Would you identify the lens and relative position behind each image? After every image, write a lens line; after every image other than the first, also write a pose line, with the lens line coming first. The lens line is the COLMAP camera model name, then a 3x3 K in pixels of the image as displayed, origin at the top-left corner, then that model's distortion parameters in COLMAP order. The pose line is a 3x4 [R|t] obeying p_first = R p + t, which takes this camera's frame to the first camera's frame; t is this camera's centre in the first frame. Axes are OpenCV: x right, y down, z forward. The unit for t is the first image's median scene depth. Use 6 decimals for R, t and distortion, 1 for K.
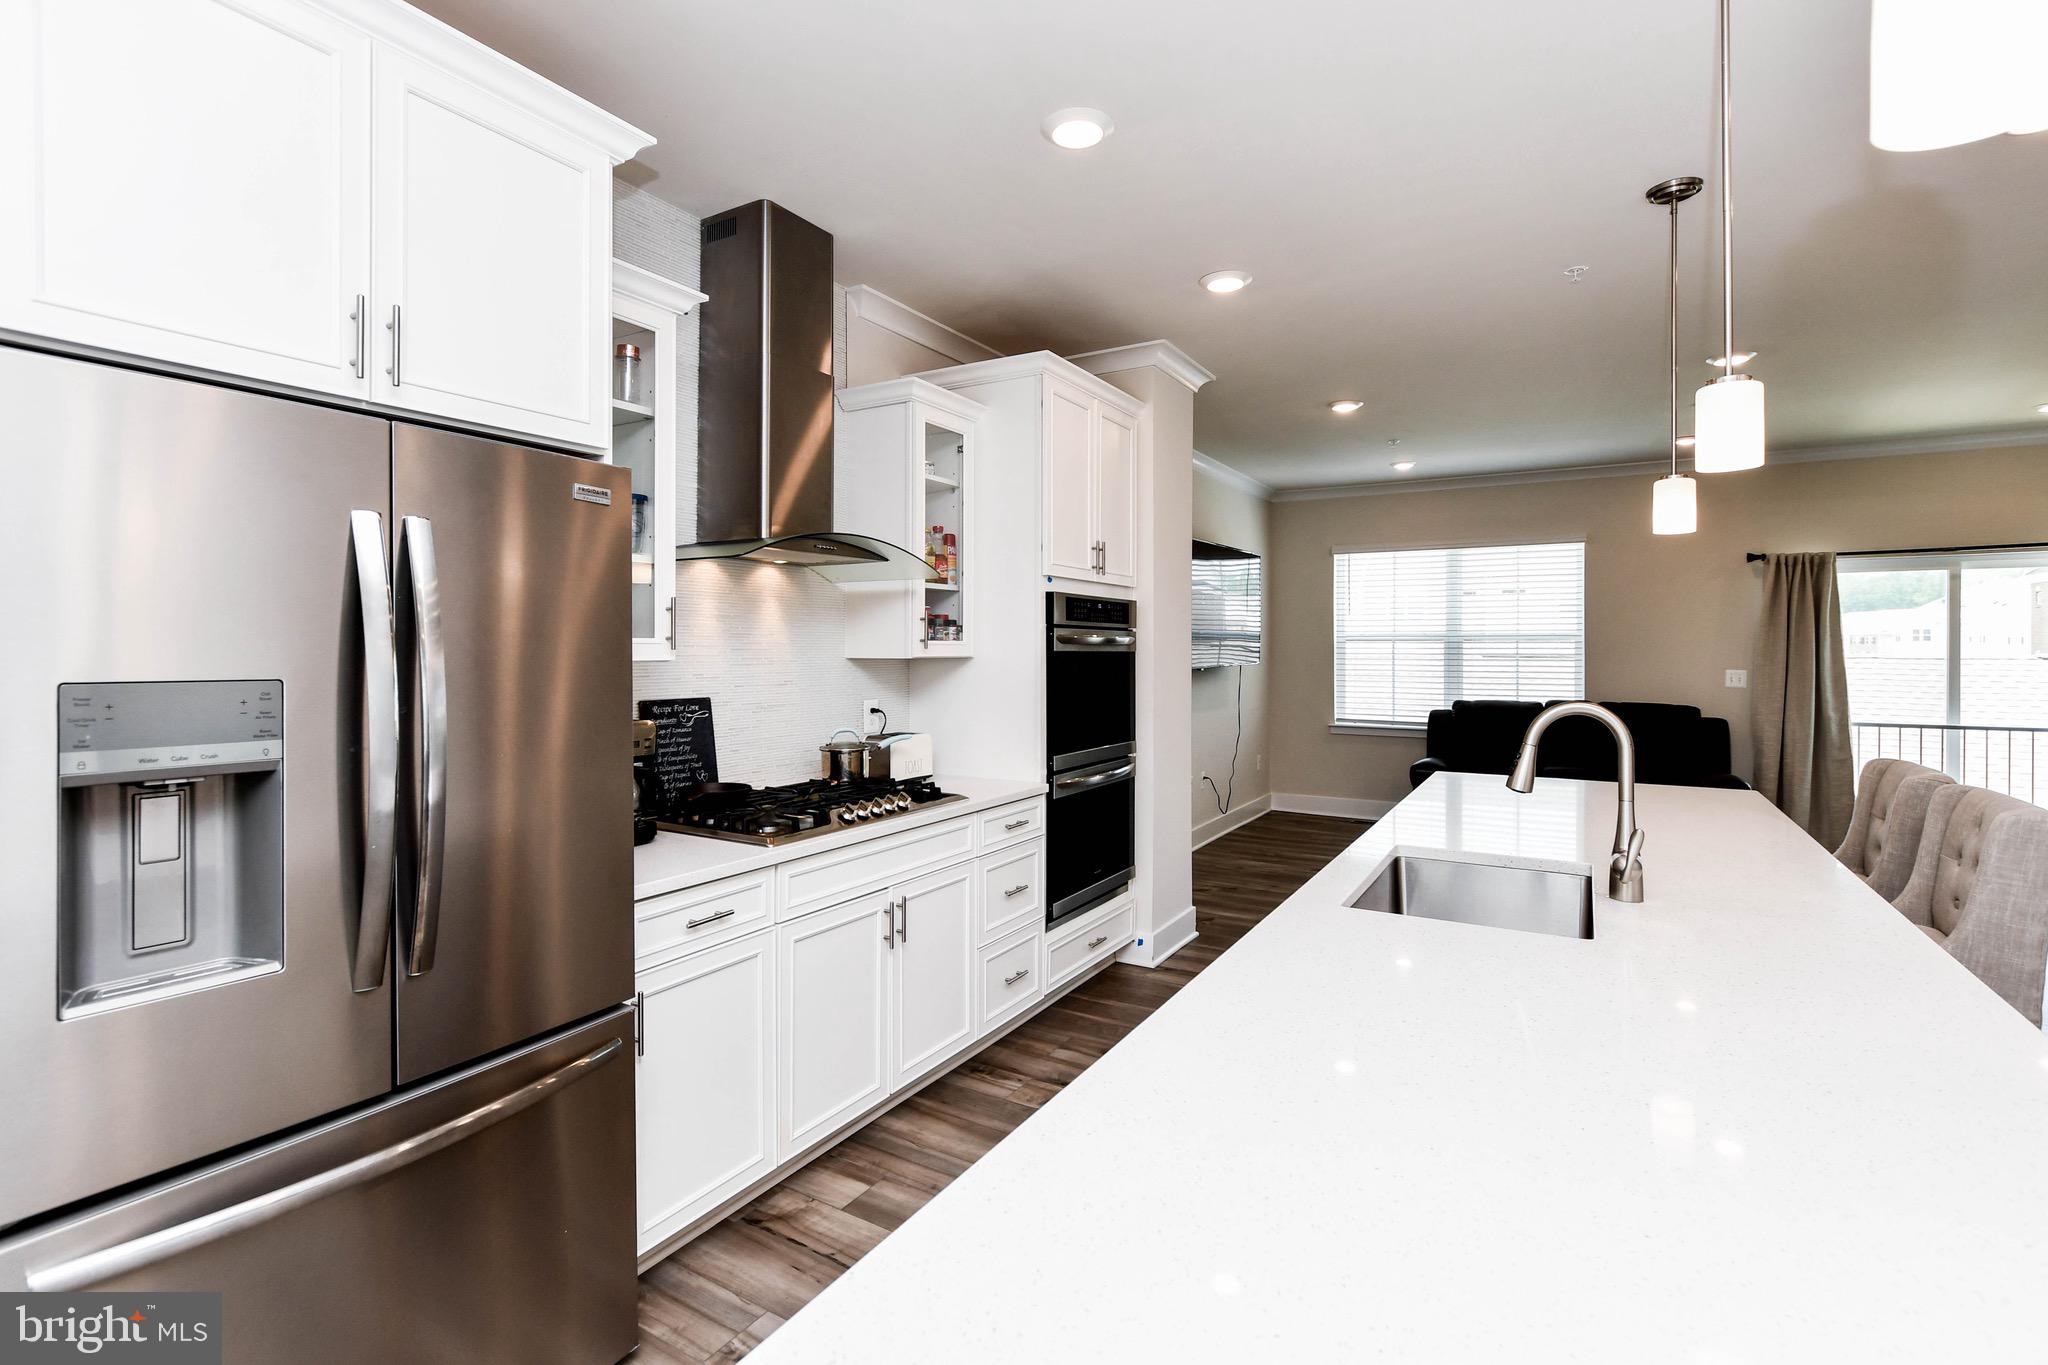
lens RADIAL K [[955.4, 0, 1014.0], [0, 955.4, 667.3], [0, 0, 1]] dist [-0.000577, 0.000039]
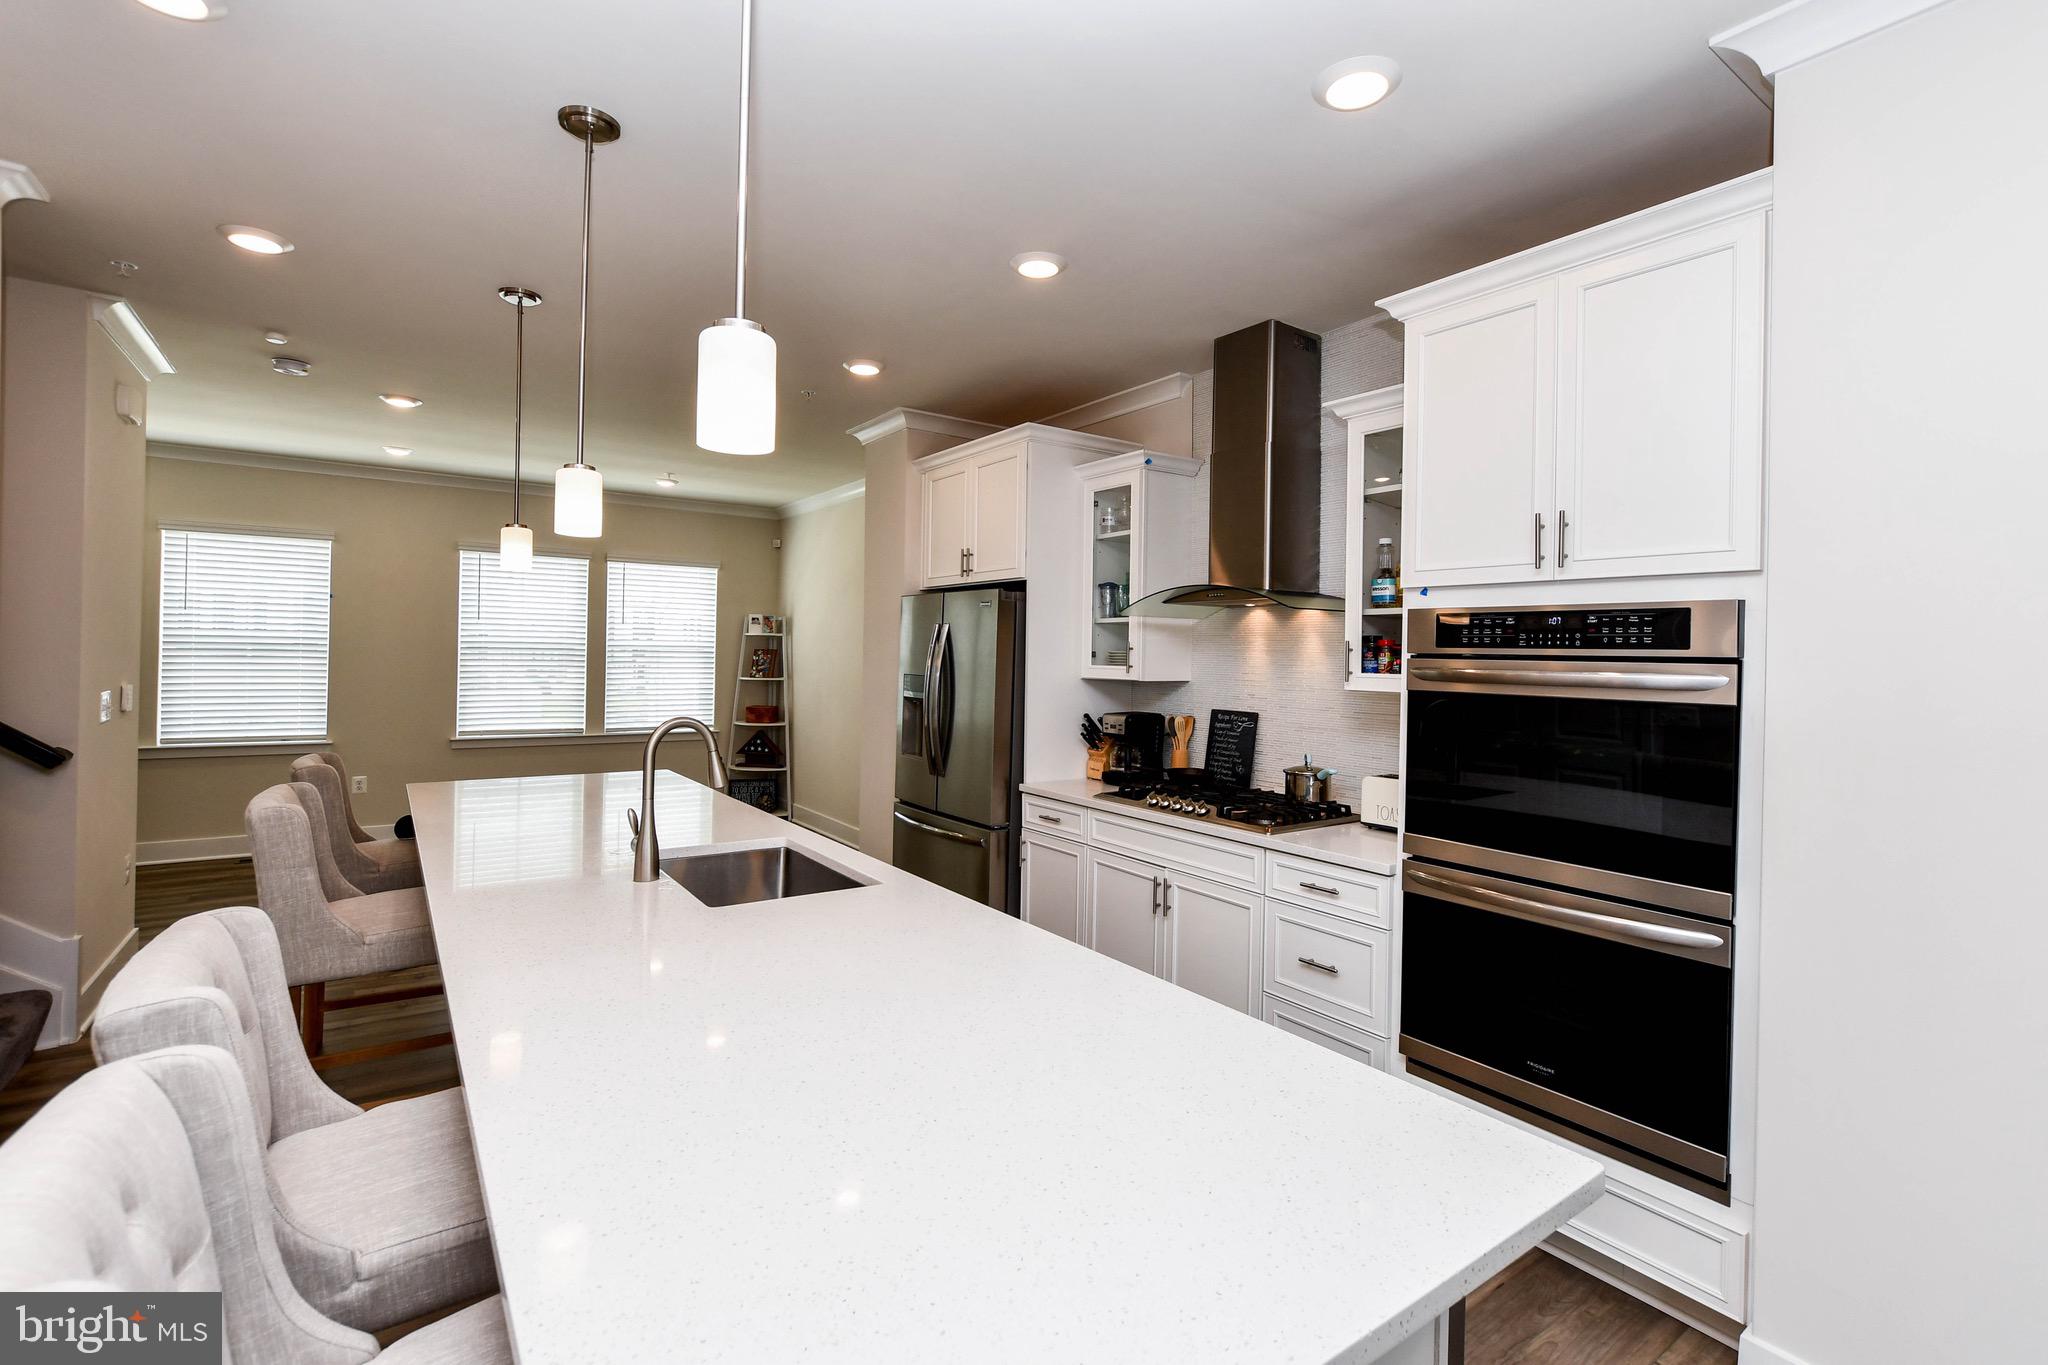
lens RADIAL K [[920.1, 0, 1033.9], [0, 920.1, 653.6], [0, 0, 1]] dist [-0.009599, 0.000035]
pose [[-0.398600, -0.010584, -0.917064, 0.843960], [-0.037780, 0.999274, 0.004888, -0.039014], [0.916347, 0.036595, -0.398710, 1.062932]]
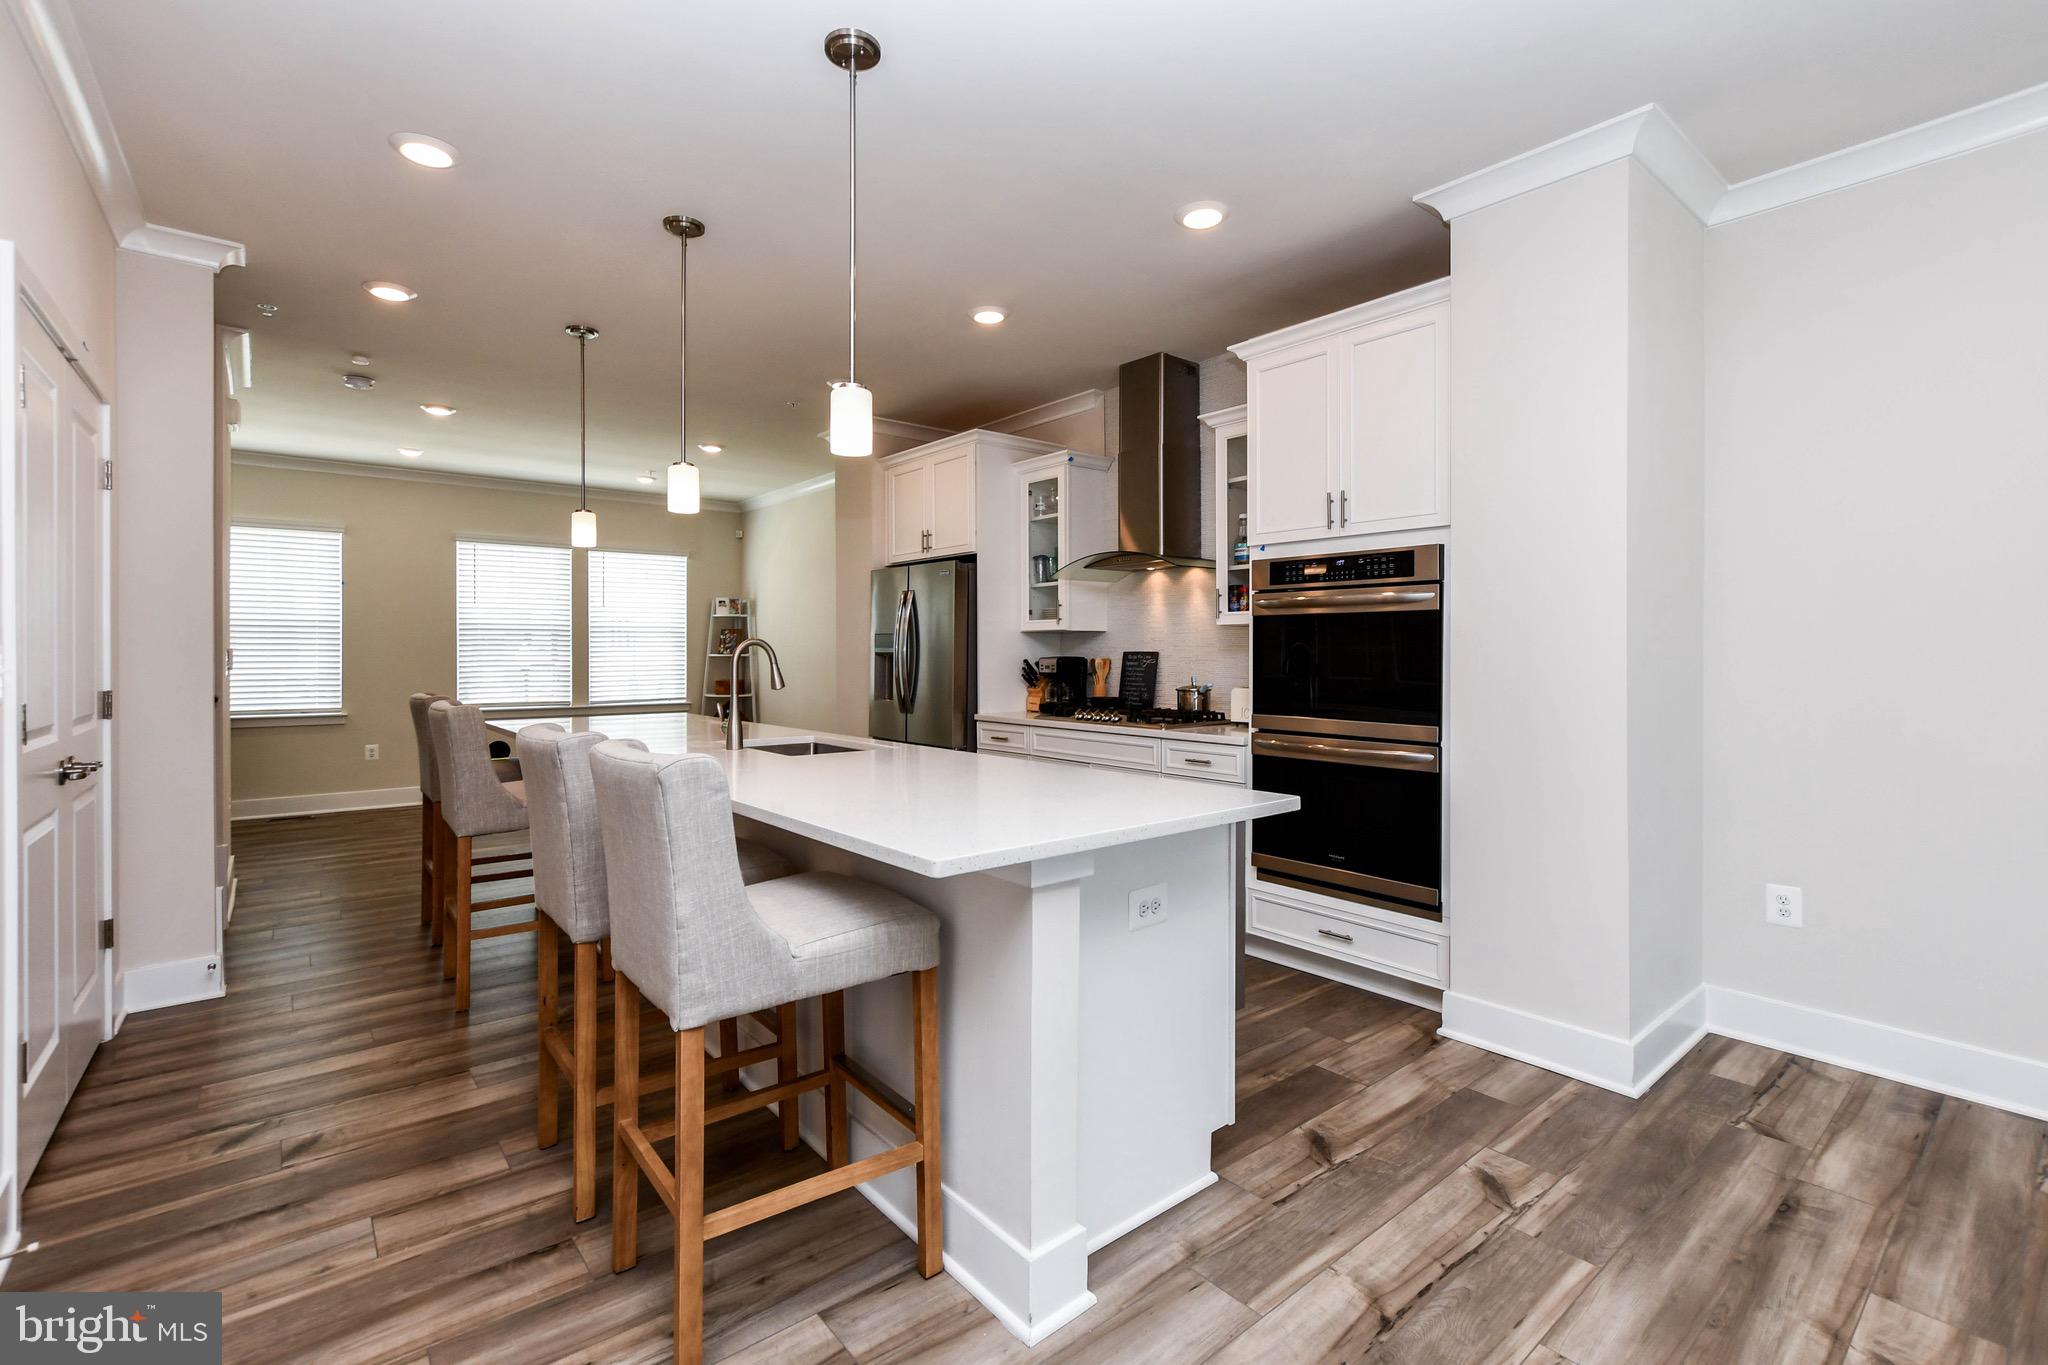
lens RADIAL K [[914.4, 0, 1020.7], [0, 914.4, 661.5], [0, 0, 1]] dist [-0.006439, -0.000018]
pose [[-0.334658, 0.007834, -0.942307, 1.146106], [-0.019375, 0.999697, 0.015192, 0.024953], [0.942140, 0.023341, -0.334405, 1.148714]]
